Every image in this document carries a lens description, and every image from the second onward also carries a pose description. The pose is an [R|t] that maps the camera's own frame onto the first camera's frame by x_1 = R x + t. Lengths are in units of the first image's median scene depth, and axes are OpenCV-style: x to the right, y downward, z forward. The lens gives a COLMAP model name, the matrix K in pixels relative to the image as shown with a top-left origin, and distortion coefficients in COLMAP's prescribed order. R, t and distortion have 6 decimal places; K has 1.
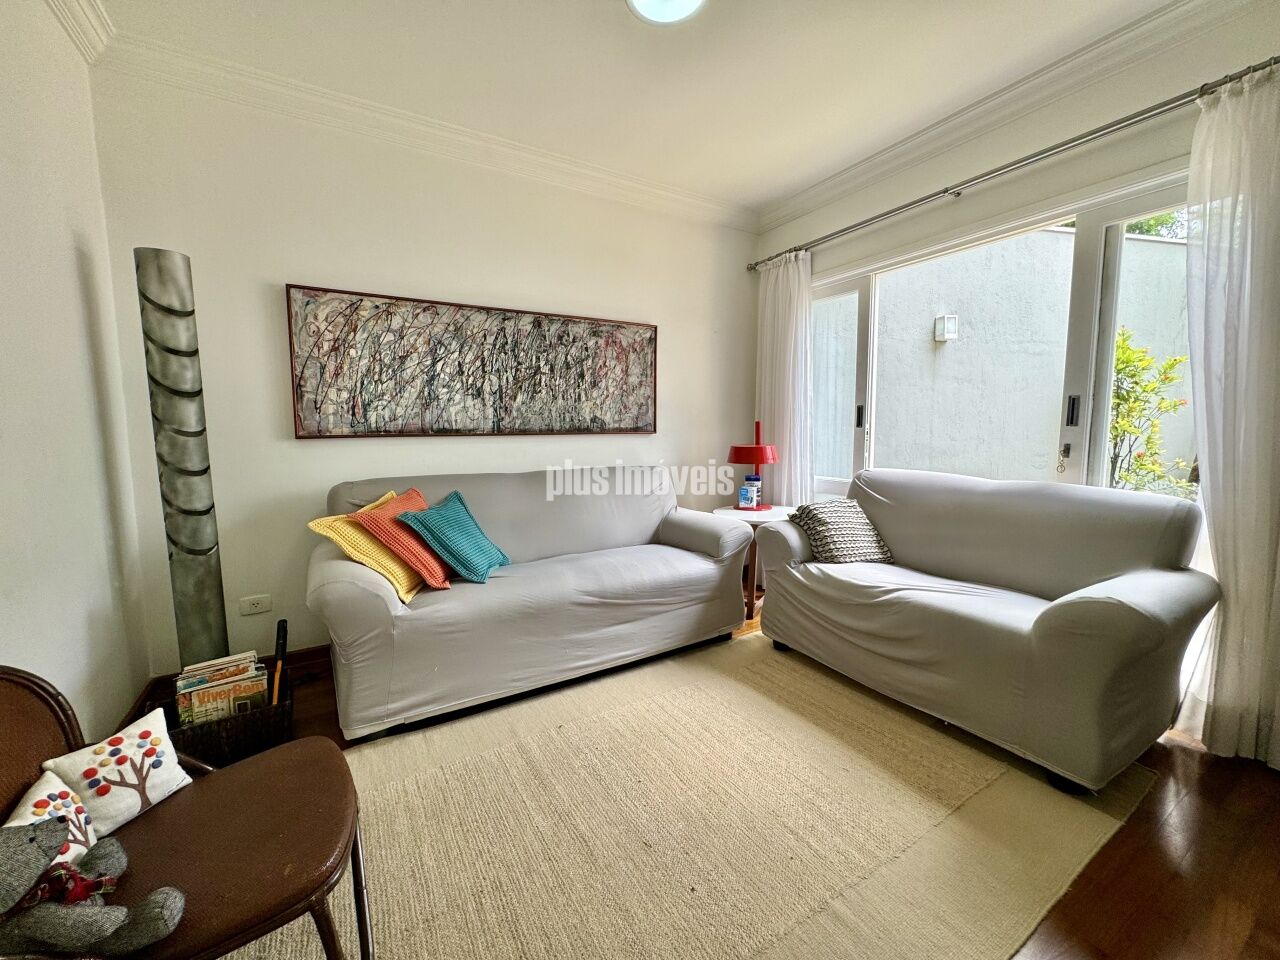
lens RADIAL K [[509.5, 0, 646.0], [0, 509.5, 476.4], [0, 0, 1]] dist [-0.003897, 0.001141]
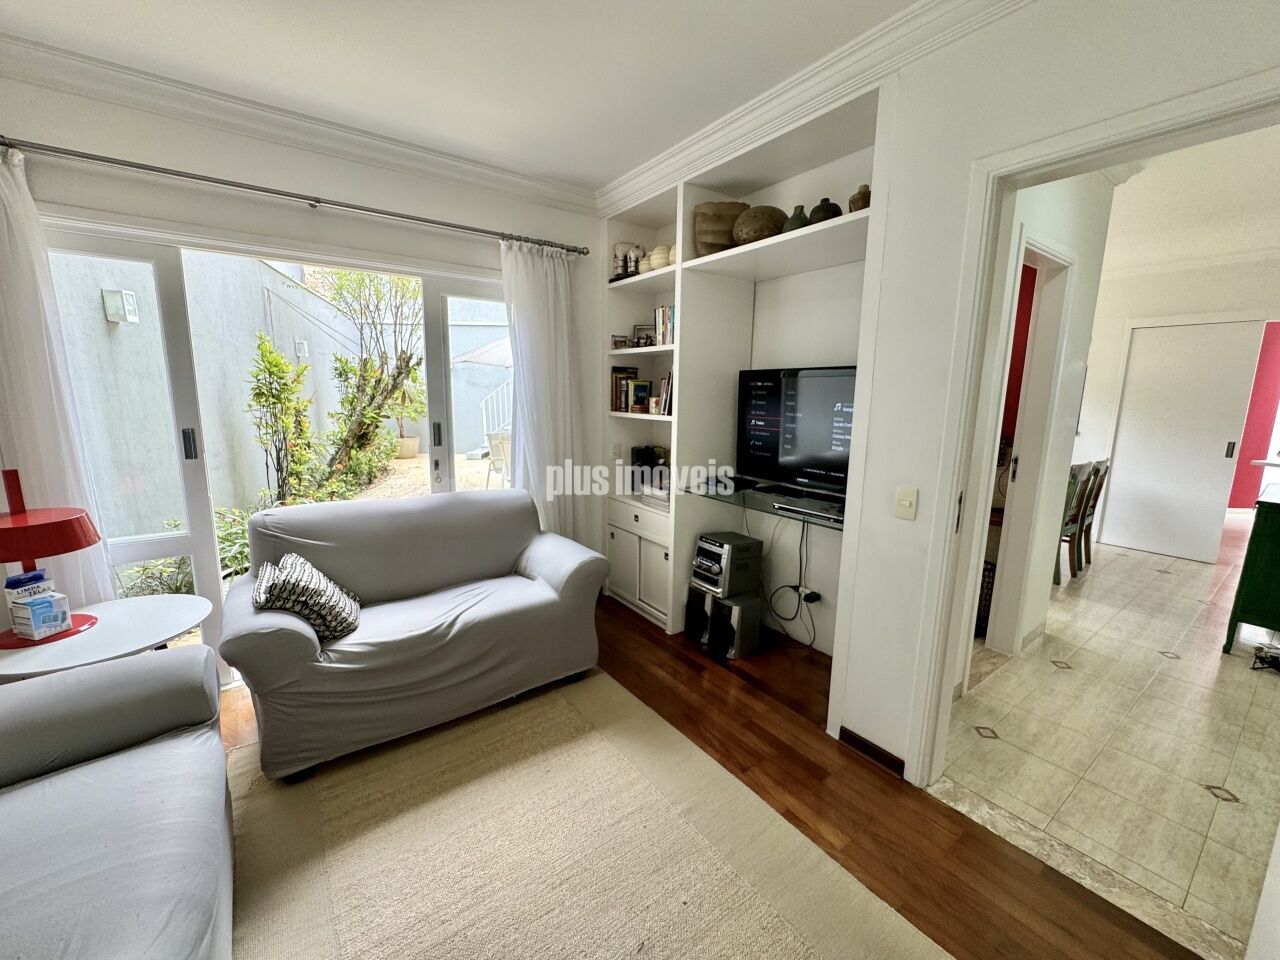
lens RADIAL K [[509.5, 0, 644.2], [0, 509.5, 476.8], [0, 0, 1]] dist [-0.003897, 0.001141]
pose [[-0.083068, -0.153351, 0.984674, -0.491671], [0.085772, 0.983322, 0.160376, -0.186566], [-0.992846, 0.097779, -0.068529, 0.591212]]
